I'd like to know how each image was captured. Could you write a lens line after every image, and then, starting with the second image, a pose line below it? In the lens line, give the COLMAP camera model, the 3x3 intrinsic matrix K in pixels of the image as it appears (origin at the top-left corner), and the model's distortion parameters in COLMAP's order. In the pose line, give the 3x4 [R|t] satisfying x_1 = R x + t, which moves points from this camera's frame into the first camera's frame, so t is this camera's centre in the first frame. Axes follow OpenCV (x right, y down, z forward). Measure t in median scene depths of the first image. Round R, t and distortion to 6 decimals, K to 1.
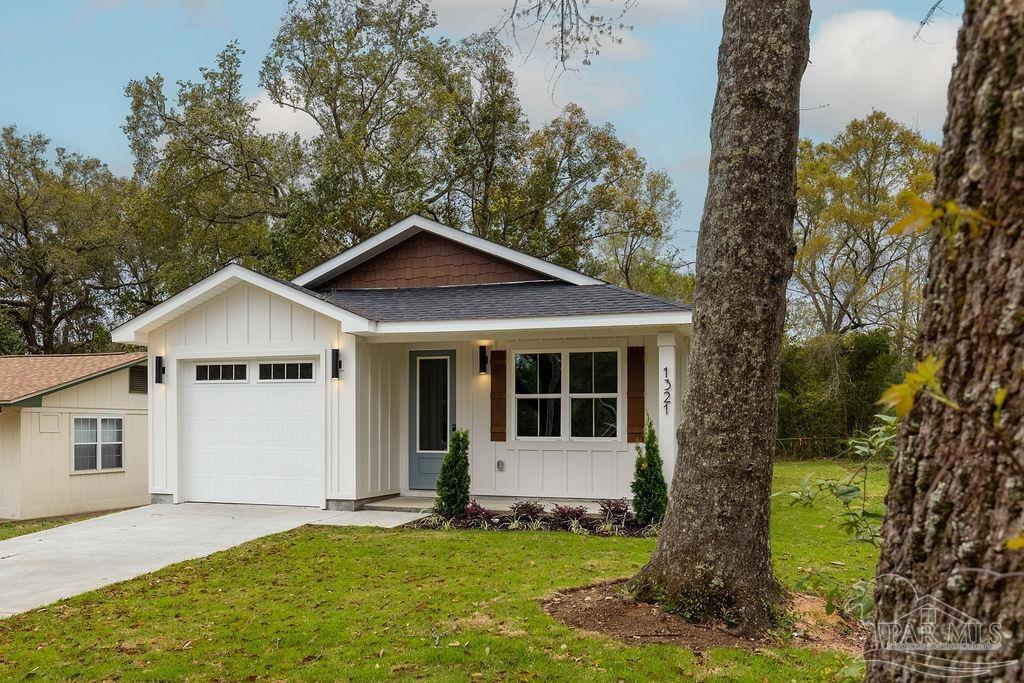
lens RADIAL K [[839.3, 0, 513.2], [0, 839.3, 420.4], [0, 0, 1]] dist [-0.001533, -0.002755]
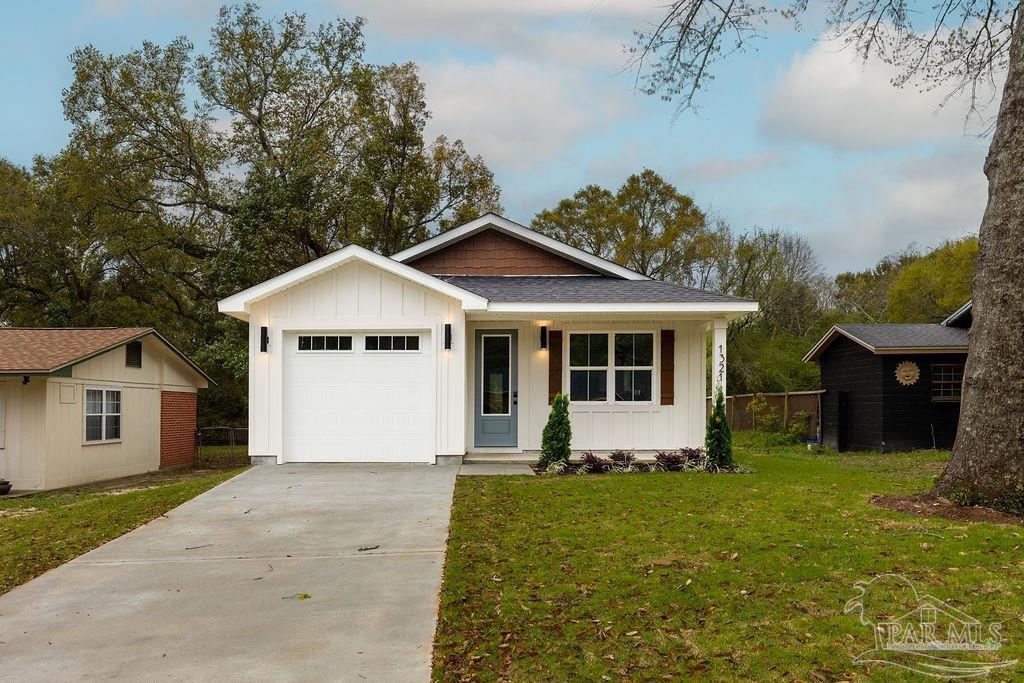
lens RADIAL K [[680.4, 0, 532.7], [0, 680.4, 416.6], [0, 0, 1]] dist [0.005620, -0.001324]
pose [[0.953311, -0.010719, 0.301800, -0.357188], [0.004321, 0.999752, 0.021858, 0.020022], [-0.301959, -0.019534, 0.953121, 0.070881]]
